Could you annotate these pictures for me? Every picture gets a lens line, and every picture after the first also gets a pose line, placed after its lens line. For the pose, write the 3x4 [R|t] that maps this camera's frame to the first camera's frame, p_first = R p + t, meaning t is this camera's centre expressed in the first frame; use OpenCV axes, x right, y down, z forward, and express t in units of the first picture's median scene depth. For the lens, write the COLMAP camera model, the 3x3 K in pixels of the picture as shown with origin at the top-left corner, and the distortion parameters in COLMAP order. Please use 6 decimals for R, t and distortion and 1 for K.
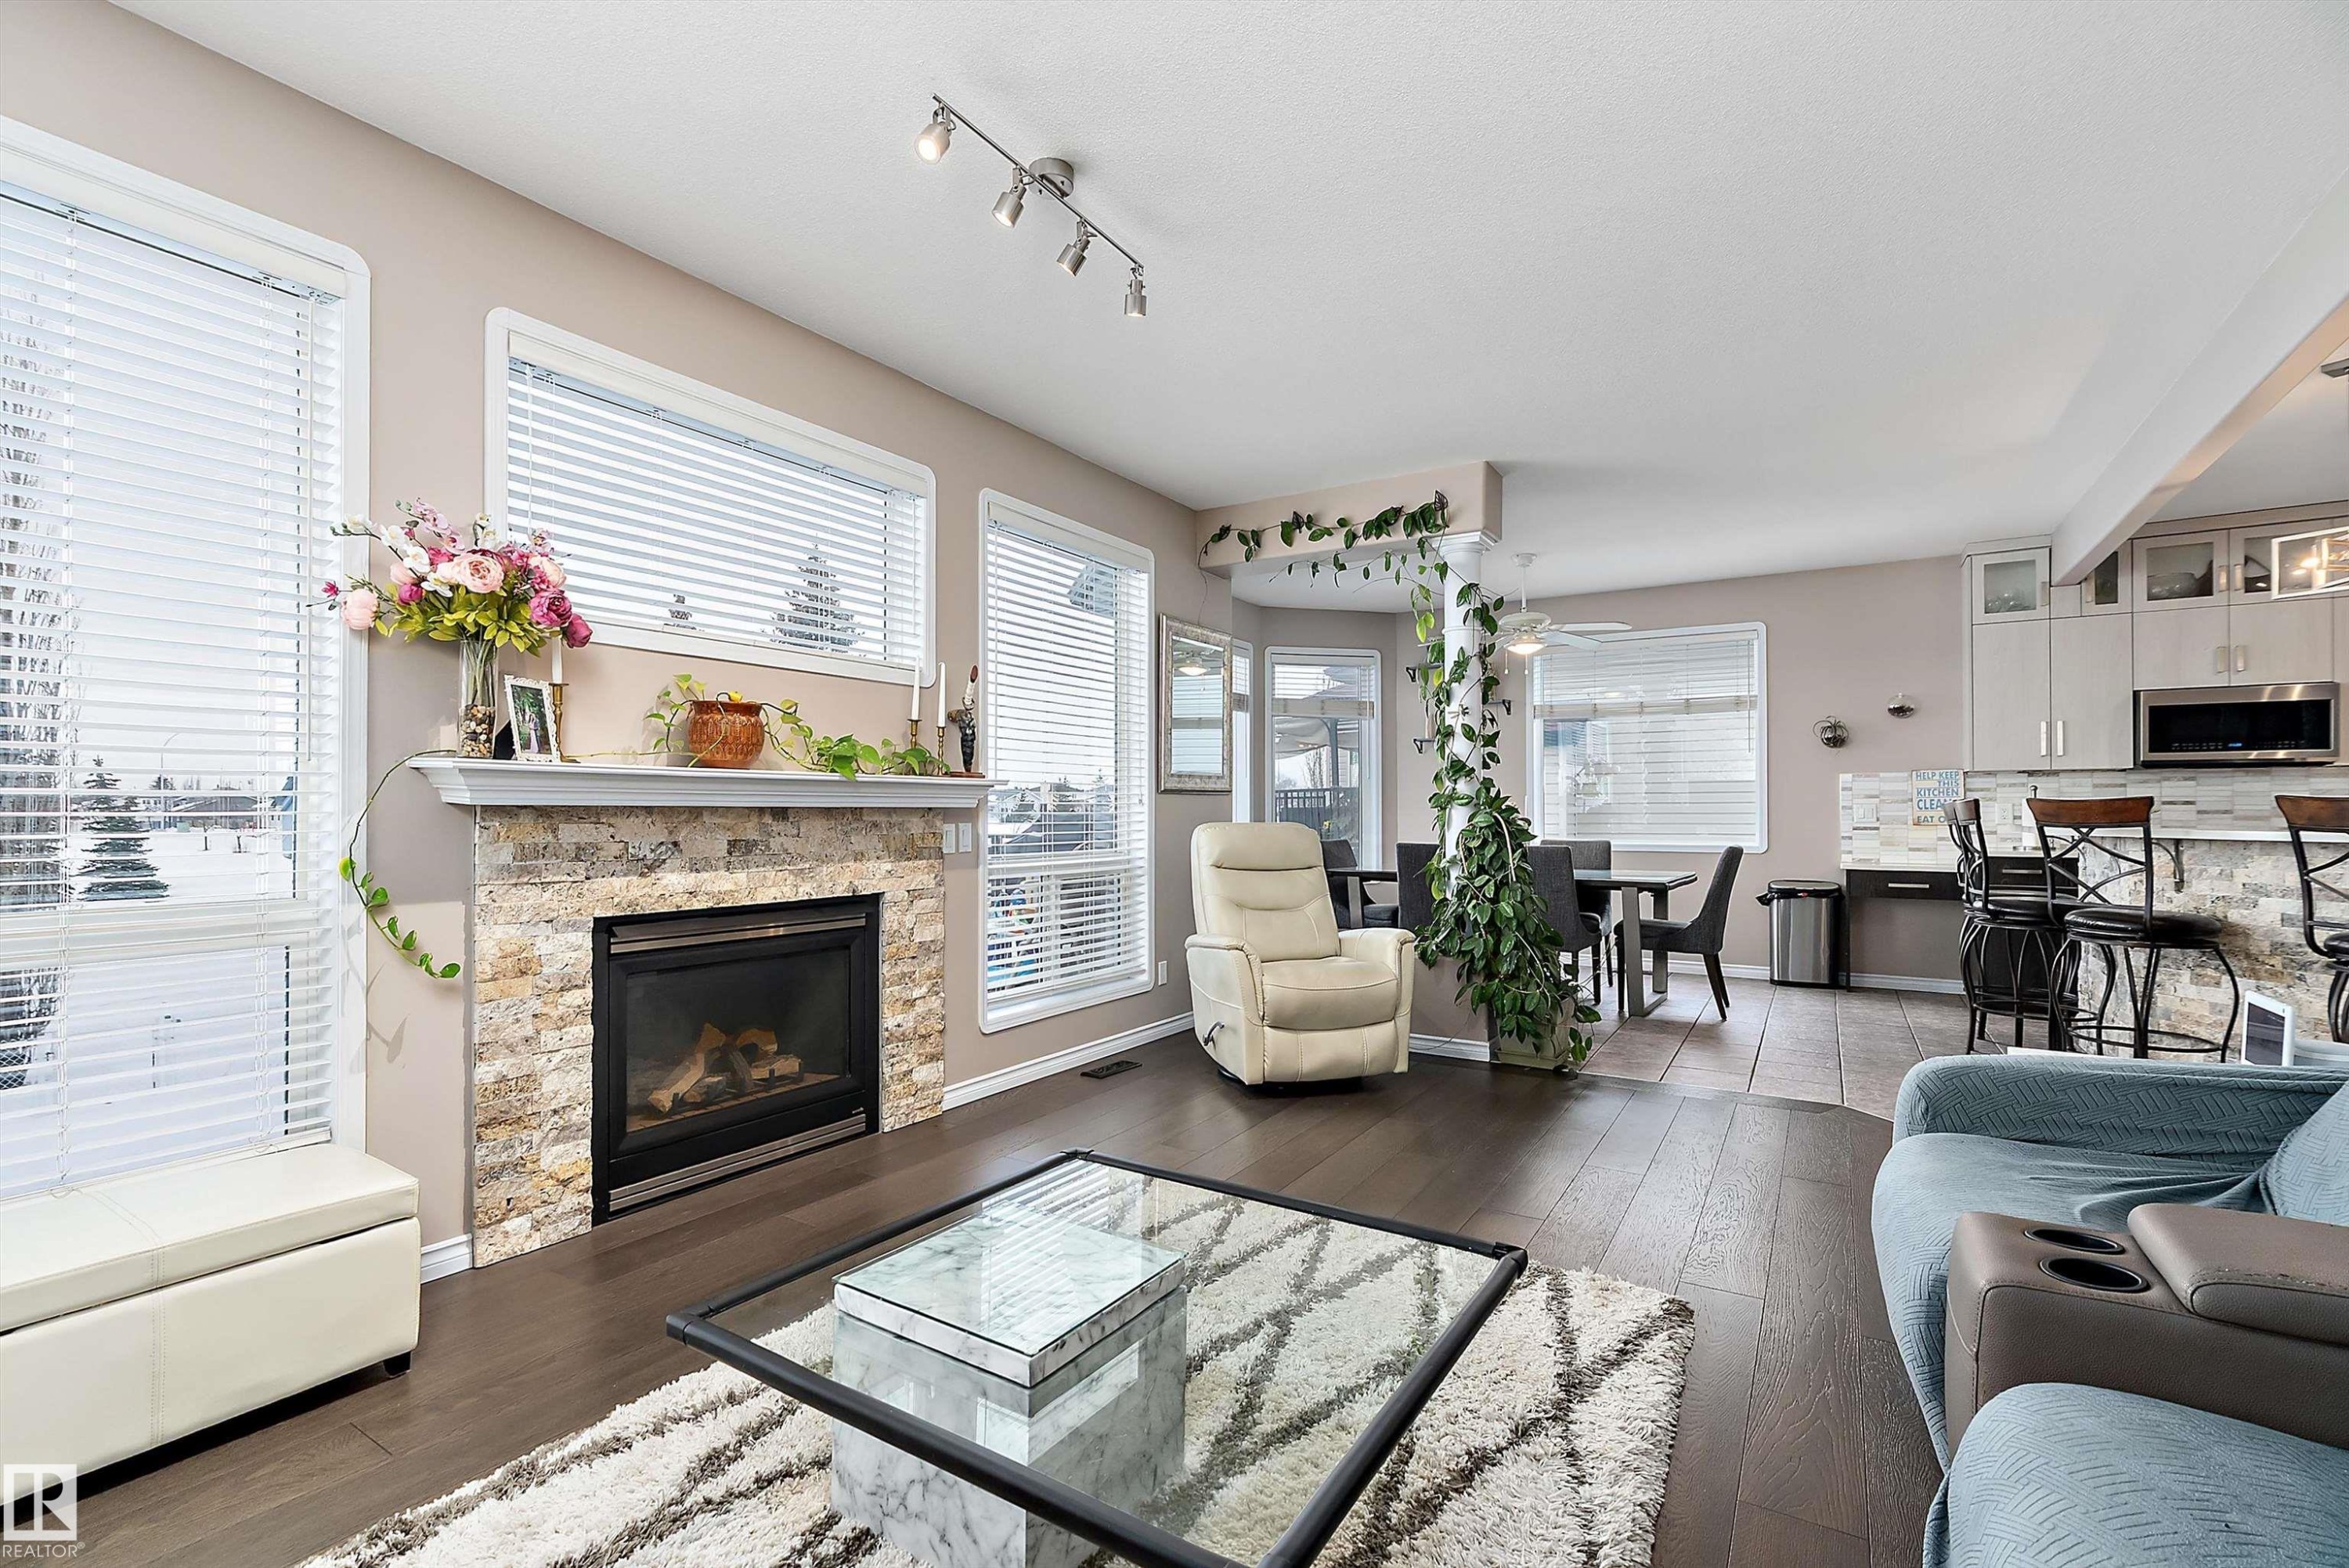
lens RADIAL K [[1068.7, 0, 1166.4], [0, 1068.7, 799.2], [0, 0, 1]] dist [-0.003770, 0.000408]
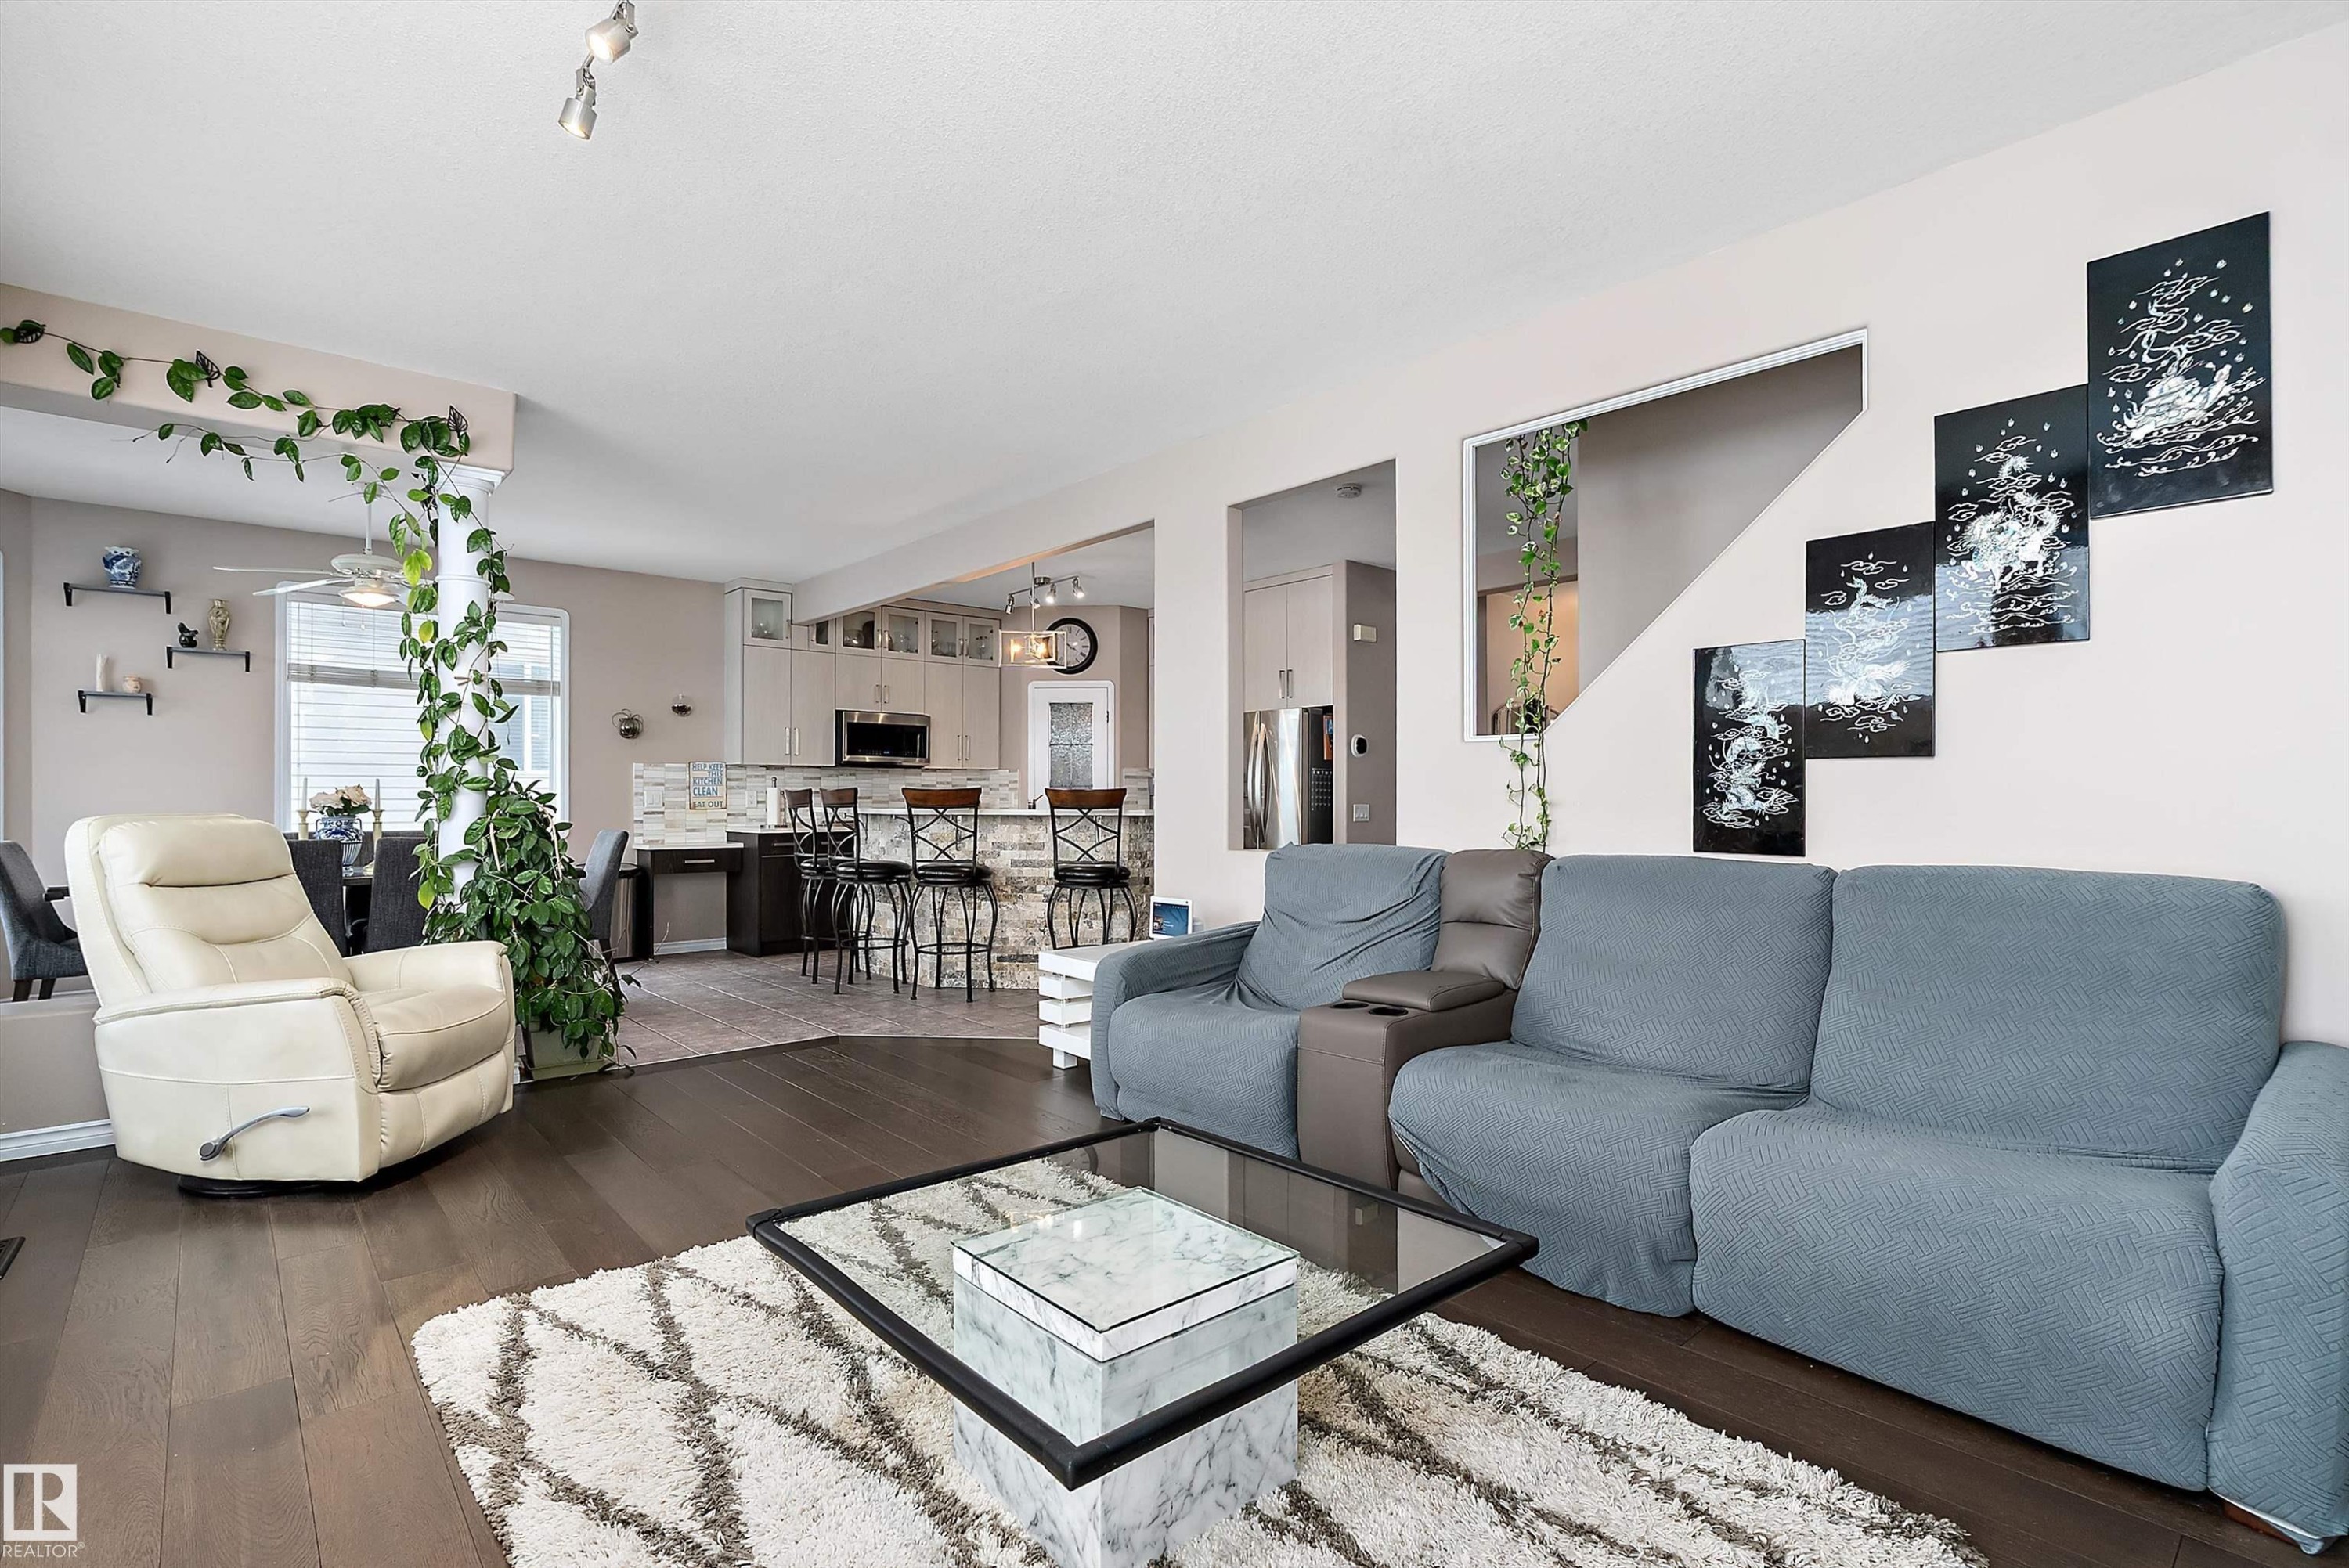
lens RADIAL K [[1068.7, 0, 1181.4], [0, 1068.7, 800.6], [0, 0, 1]] dist [-0.003770, 0.000408]
pose [[0.275963, -0.002757, 0.961164, -0.476199], [-0.011485, 0.999915, 0.006165, 0.002855], [-0.961100, -0.012740, 0.275908, 0.292846]]
